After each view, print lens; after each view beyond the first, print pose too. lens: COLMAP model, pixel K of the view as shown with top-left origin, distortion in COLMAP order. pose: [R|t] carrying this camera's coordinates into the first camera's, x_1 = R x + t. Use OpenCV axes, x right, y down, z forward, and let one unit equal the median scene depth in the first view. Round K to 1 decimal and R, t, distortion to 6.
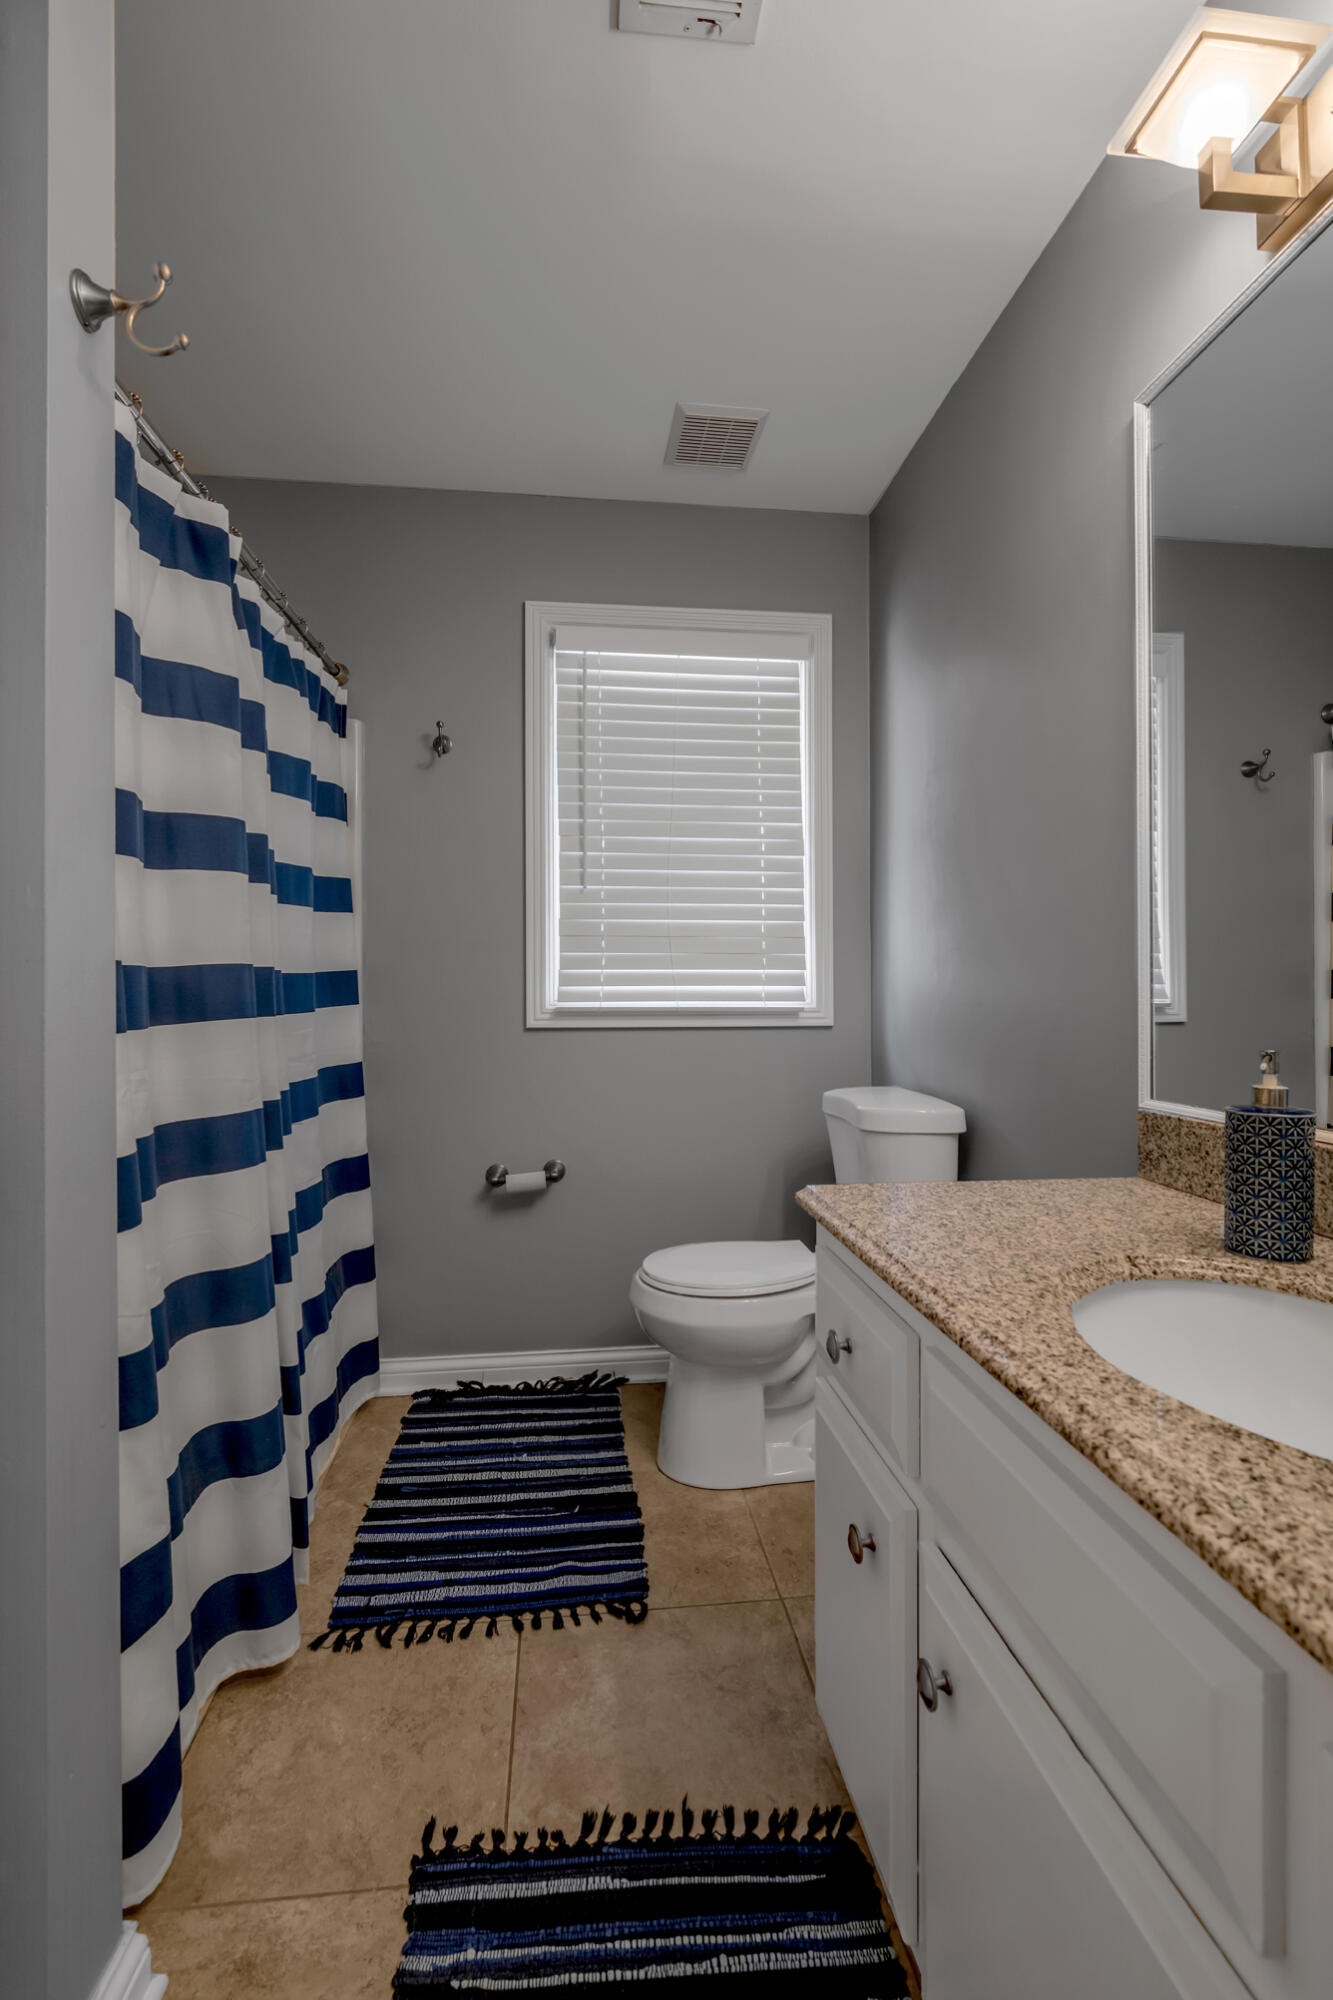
lens RADIAL K [[933.7, 0, 670.1], [0, 933.7, 992.3], [0, 0, 1]] dist [-0.007060, -0.000014]
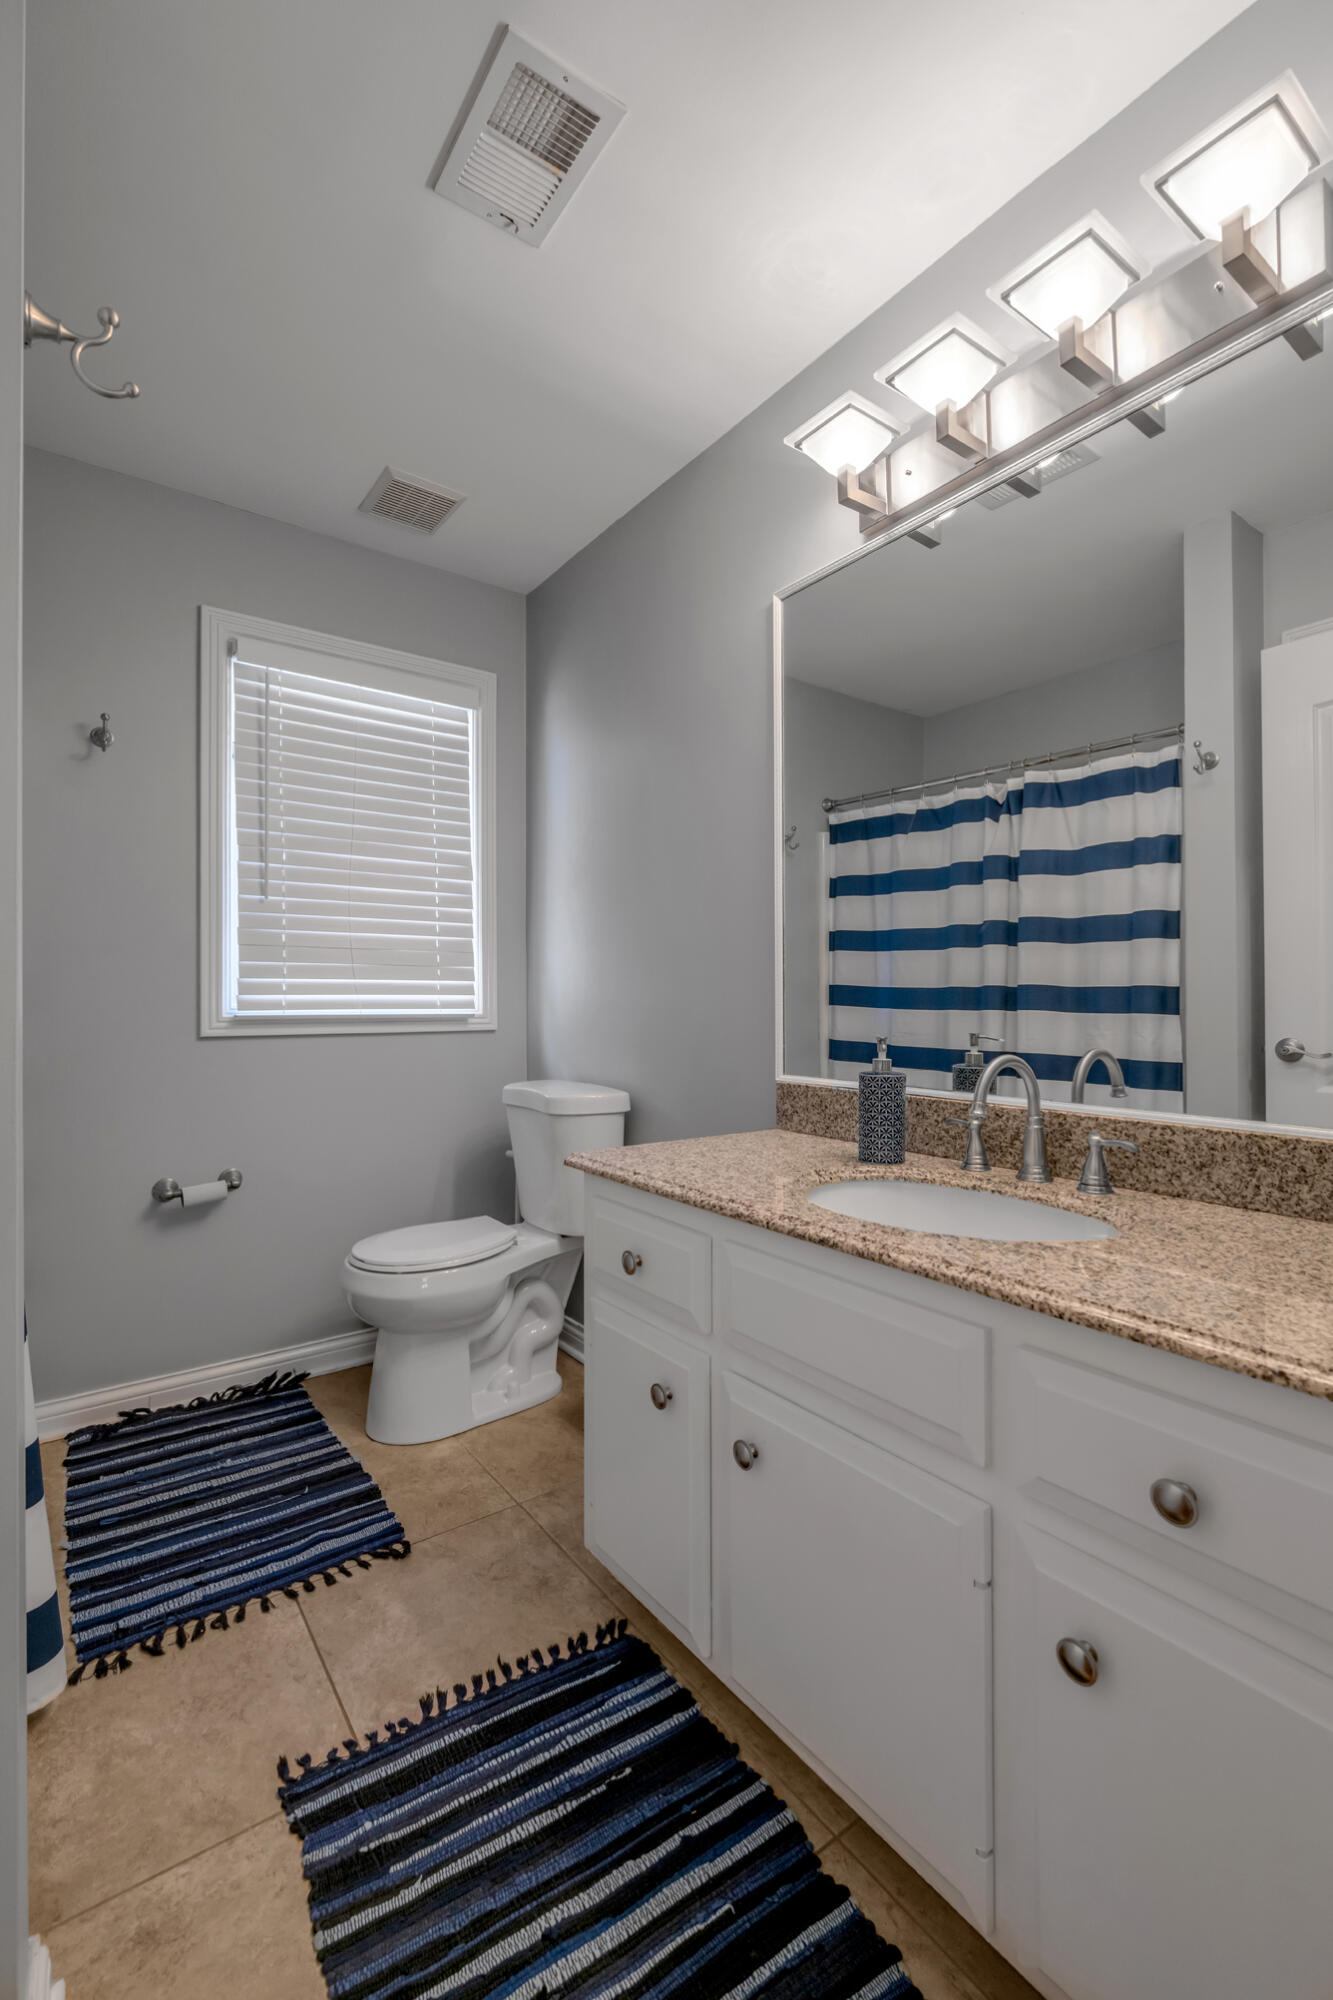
lens RADIAL K [[933.7, 0, 670.1], [0, 933.7, 992.3], [0, 0, 1]] dist [-0.007060, -0.000014]
pose [[0.856256, 0.004886, 0.516528, -0.292112], [-0.000890, 0.999968, -0.007984, -0.001857], [-0.516550, 0.006376, 0.856233, -0.120131]]
